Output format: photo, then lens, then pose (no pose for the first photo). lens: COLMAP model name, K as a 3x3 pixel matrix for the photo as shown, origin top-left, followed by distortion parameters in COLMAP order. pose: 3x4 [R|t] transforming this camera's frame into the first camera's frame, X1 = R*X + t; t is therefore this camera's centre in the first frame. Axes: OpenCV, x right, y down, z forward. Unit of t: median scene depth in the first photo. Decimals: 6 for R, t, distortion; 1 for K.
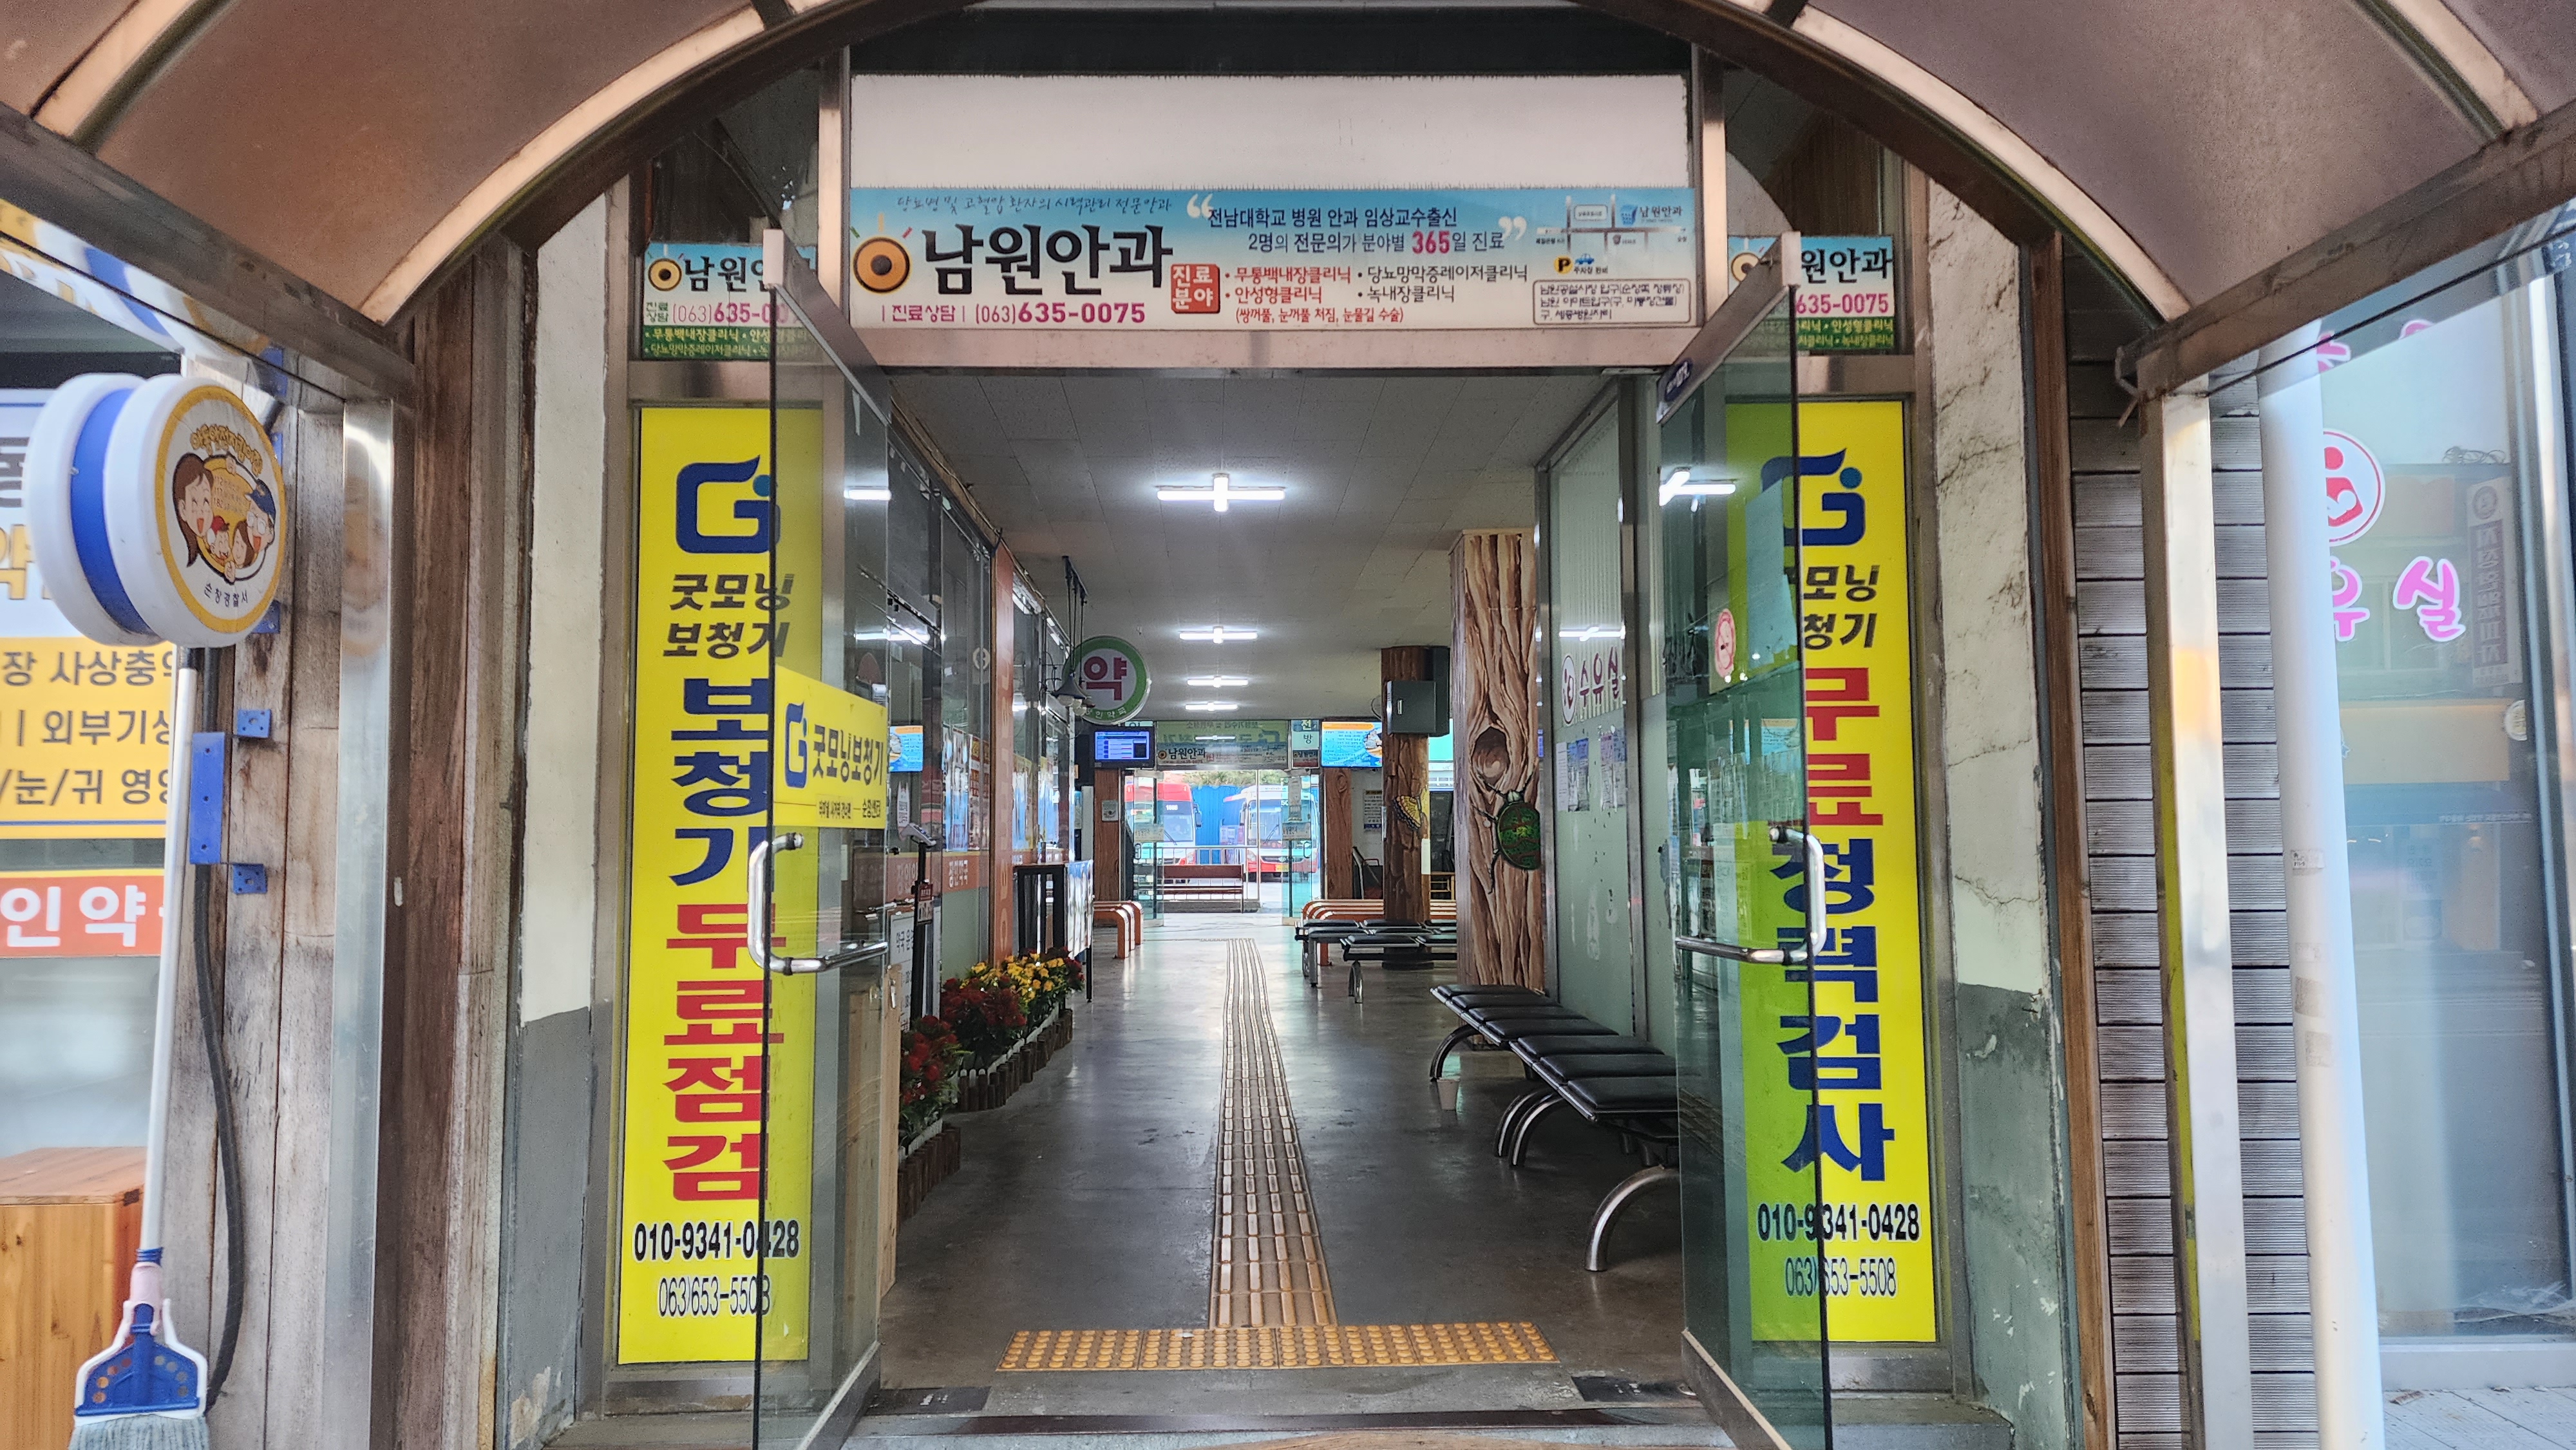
lens RADIAL K [[1657.7, 0, 1278.2], [0, 1657.7, 713.6], [0, 0, 1]] dist [0.007563, 0.000401]
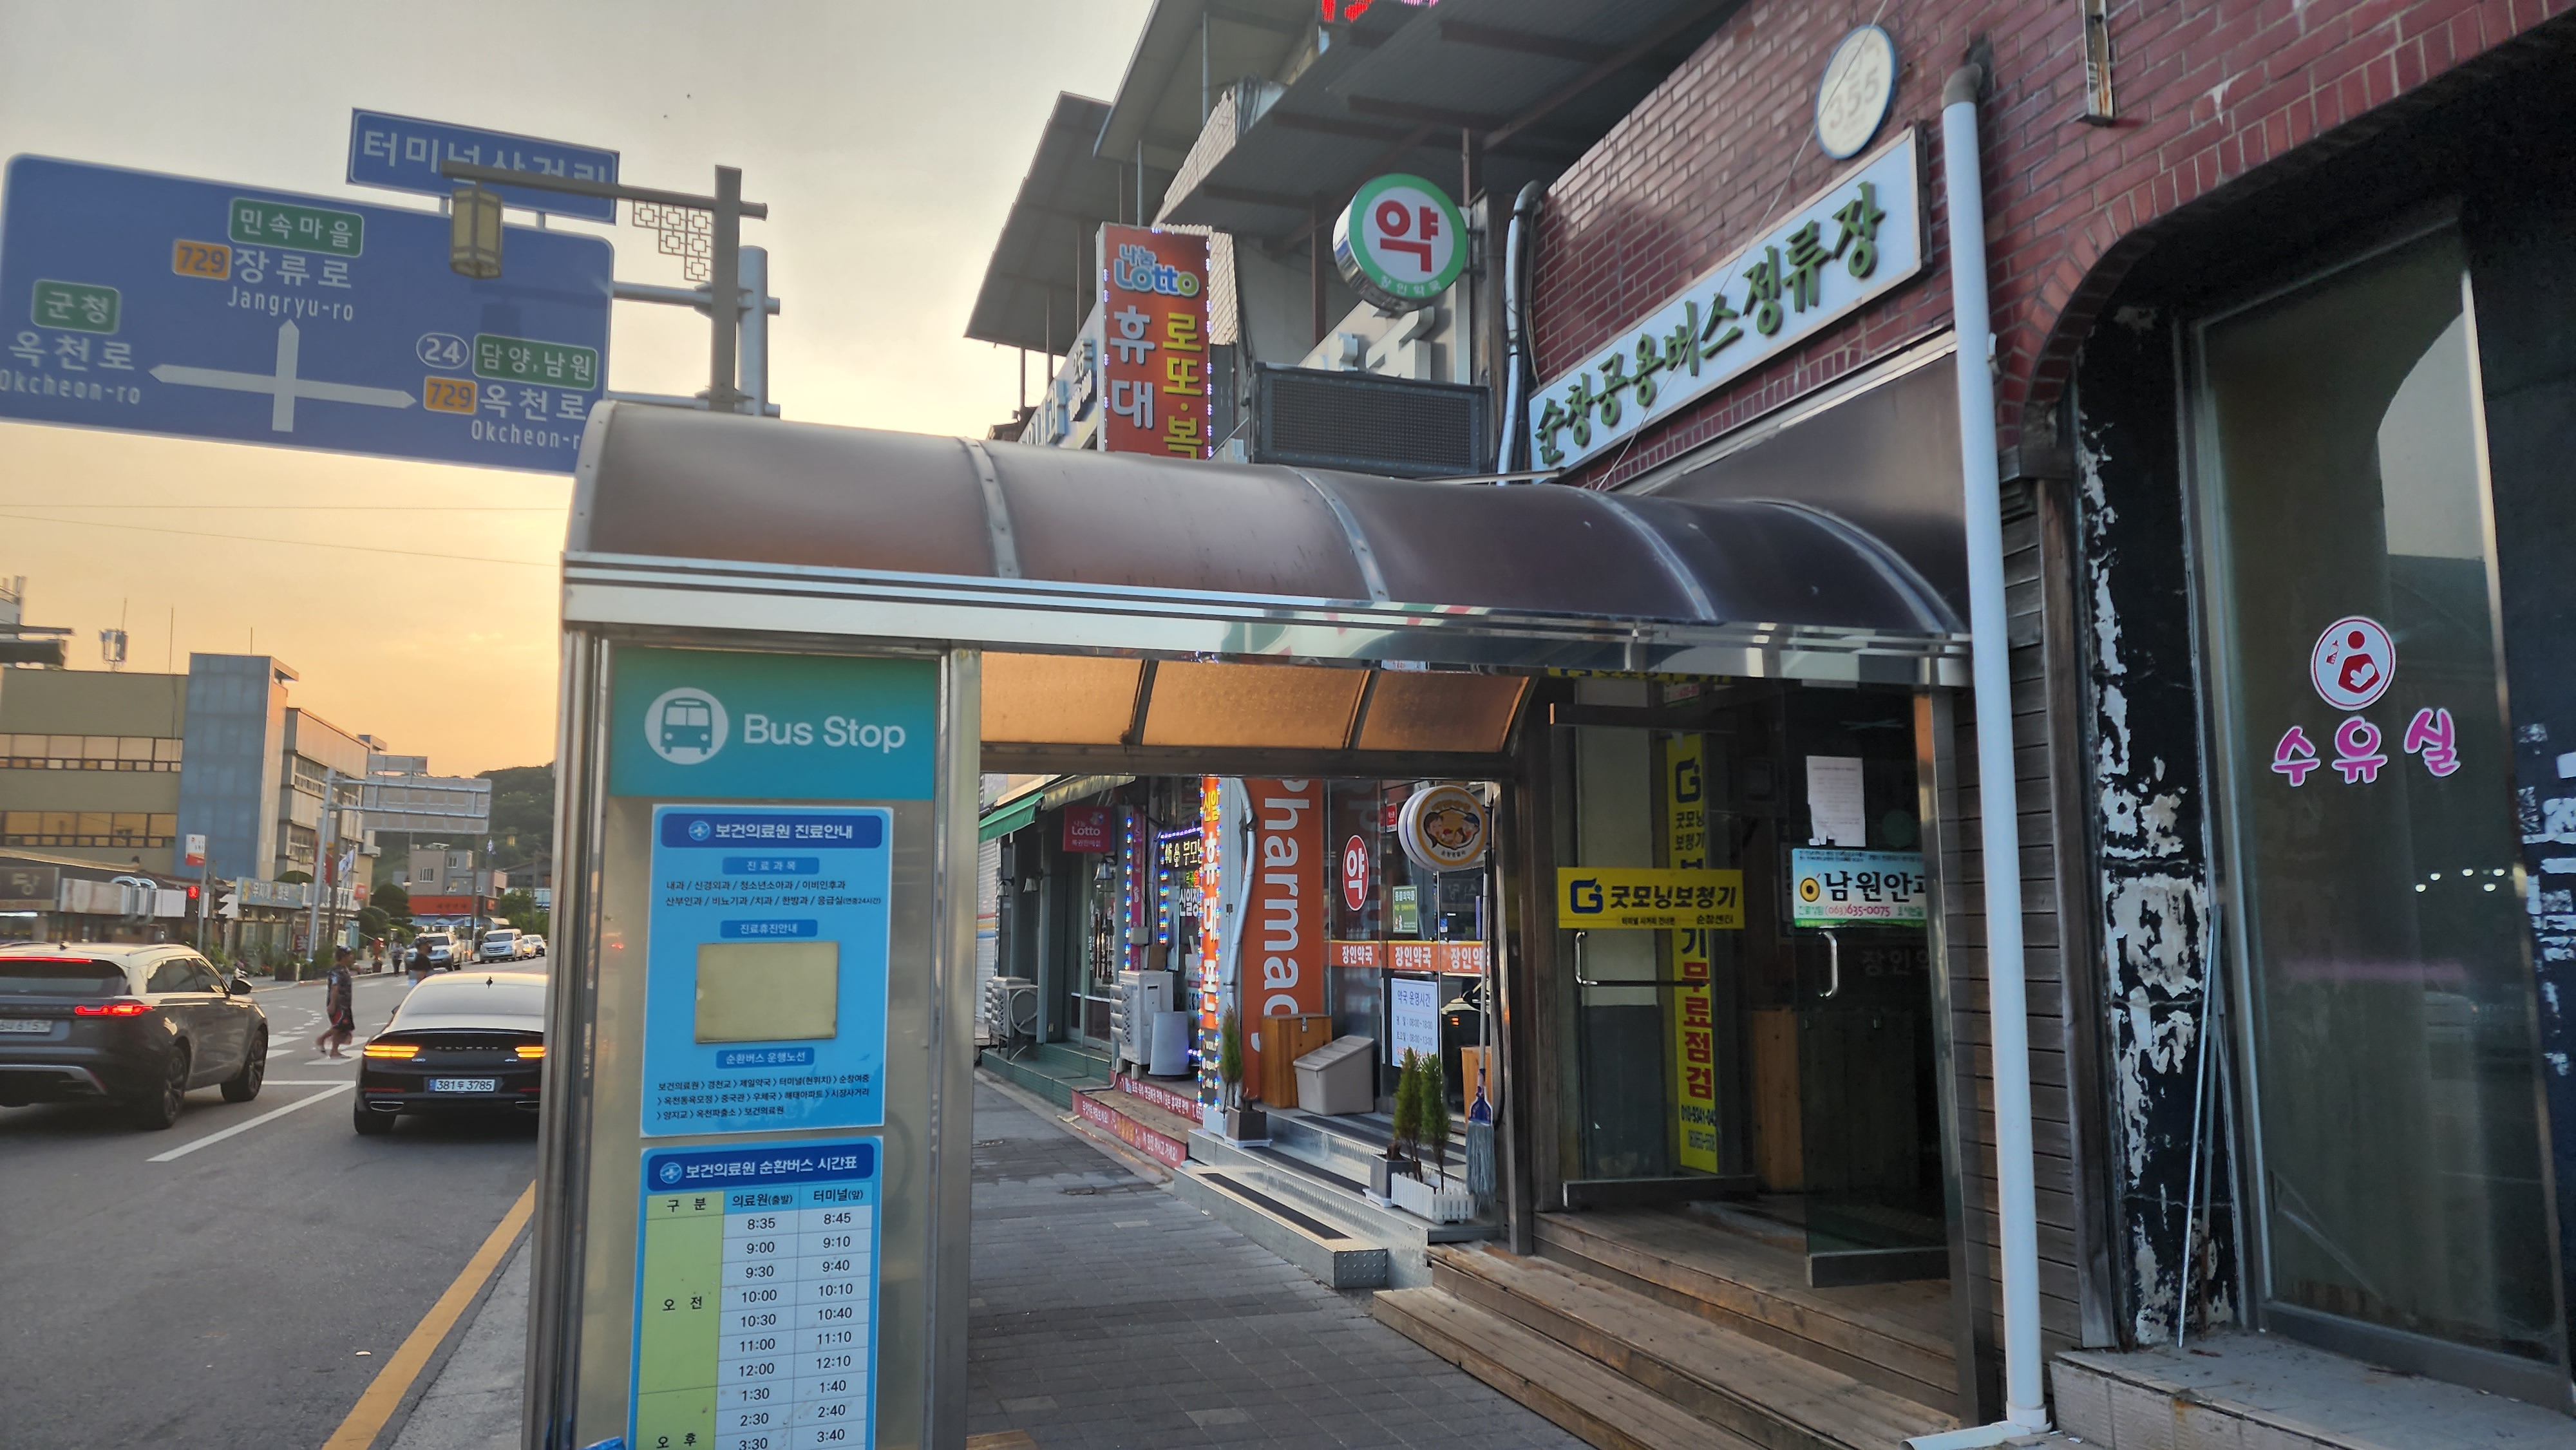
lens RADIAL K [[1657.7, 0, 1286.3], [0, 1657.7, 731.5], [0, 0, 1]] dist [0.007563, 0.000401]
pose [[0.307283, -0.110725, -0.945155, 1.597503], [0.068541, 0.993203, -0.094071, -0.019227], [0.949147, -0.035875, 0.312784, -0.189122]]
